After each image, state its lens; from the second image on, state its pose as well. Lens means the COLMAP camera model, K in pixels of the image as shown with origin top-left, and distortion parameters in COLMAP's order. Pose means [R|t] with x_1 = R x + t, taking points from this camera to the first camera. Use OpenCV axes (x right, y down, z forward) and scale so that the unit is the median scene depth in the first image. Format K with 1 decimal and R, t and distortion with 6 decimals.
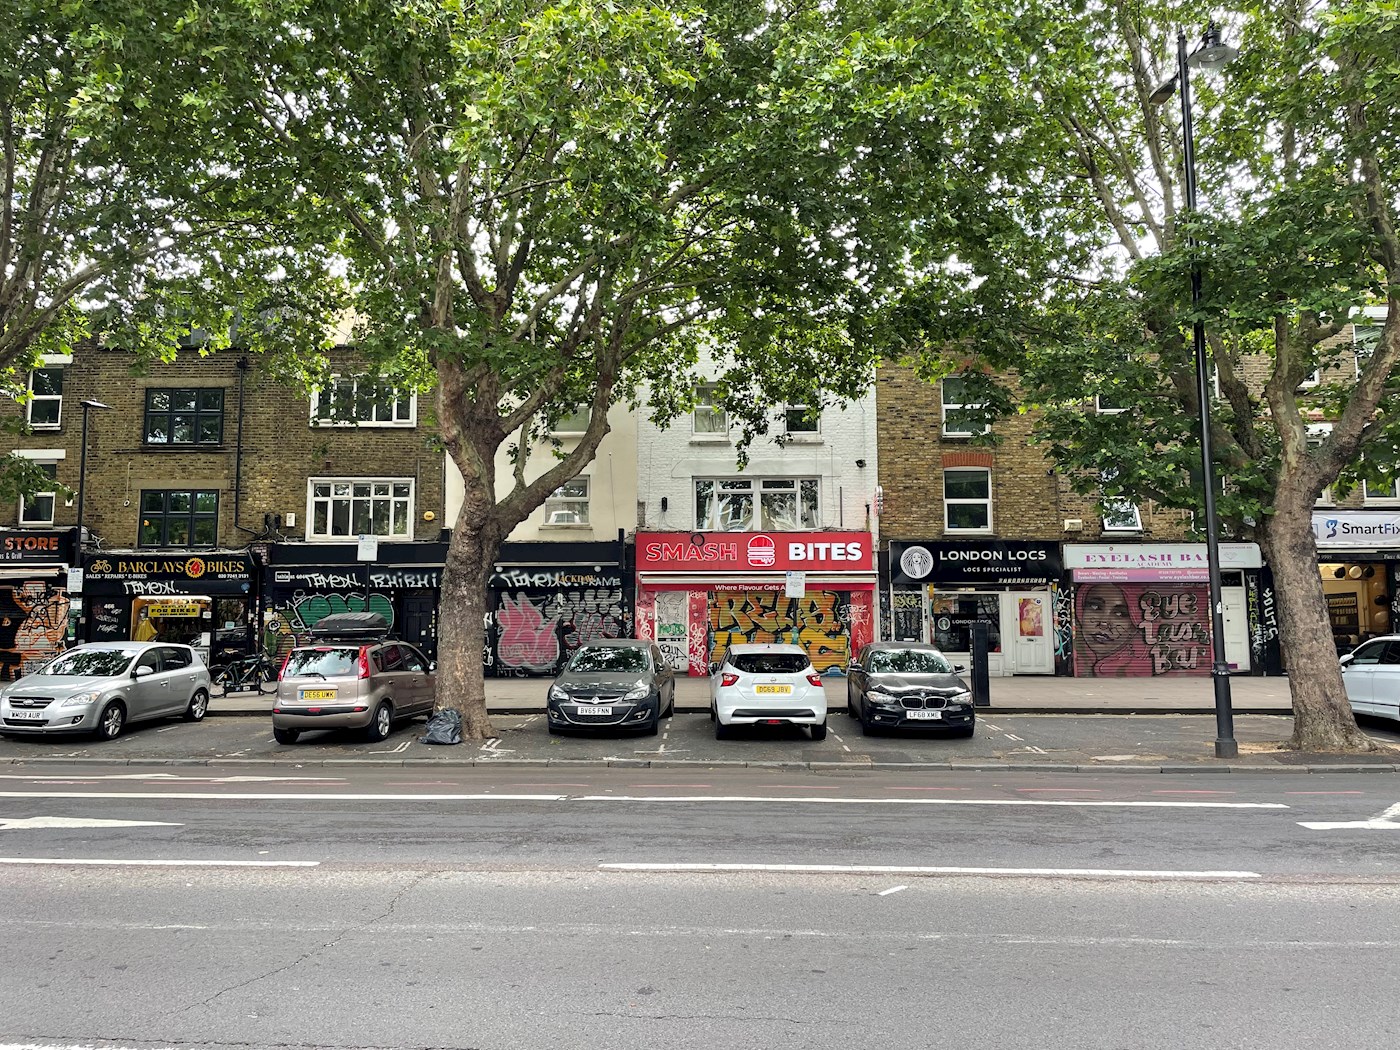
lens RADIAL K [[1050.6, 0, 700.0], [0, 1050.6, 525.0], [0, 0, 1]] dist [0.113185, -0.168174]
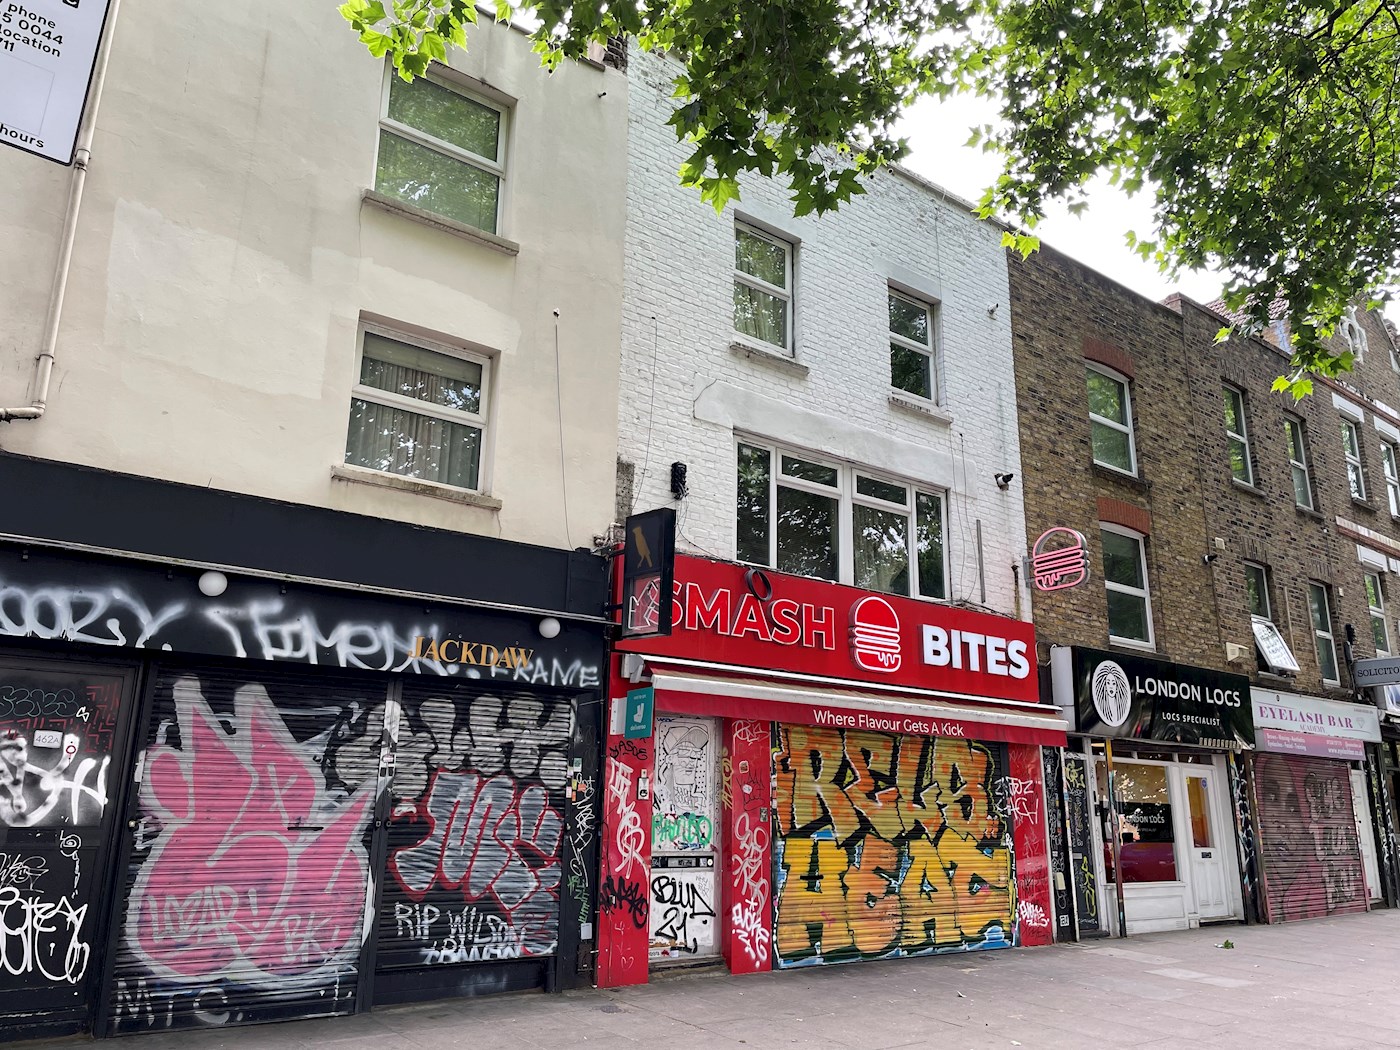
lens RADIAL K [[1050.6, 0, 700.0], [0, 1050.6, 525.0], [0, 0, 1]] dist [0.113185, -0.168174]
pose [[0.777336, 0.178785, 0.603145, -0.253846], [-0.078365, 0.978817, -0.189145, 0.066560], [-0.624185, 0.099764, 0.774880, 0.719925]]
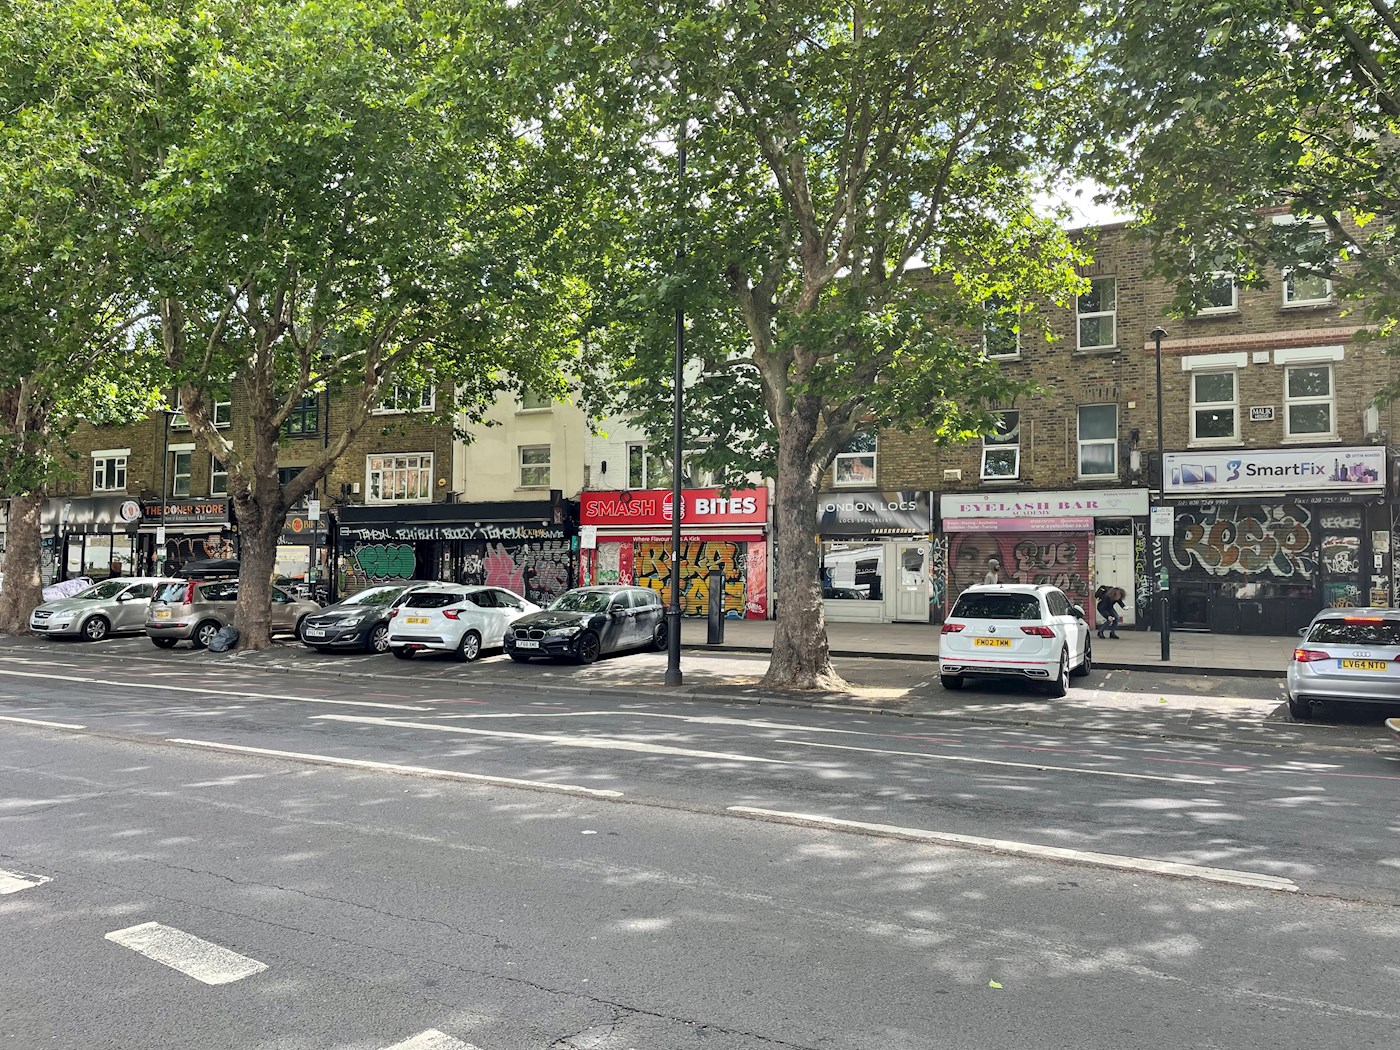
lens RADIAL K [[1050.6, 0, 700.0], [0, 1050.6, 525.0], [0, 0, 1]] dist [0.113185, -0.168174]
pose [[0.906164, -0.008767, -0.422836, 0.558925], [0.029191, 0.998697, 0.041851, -0.001556], [0.421918, -0.050267, 0.905240, -0.004053]]
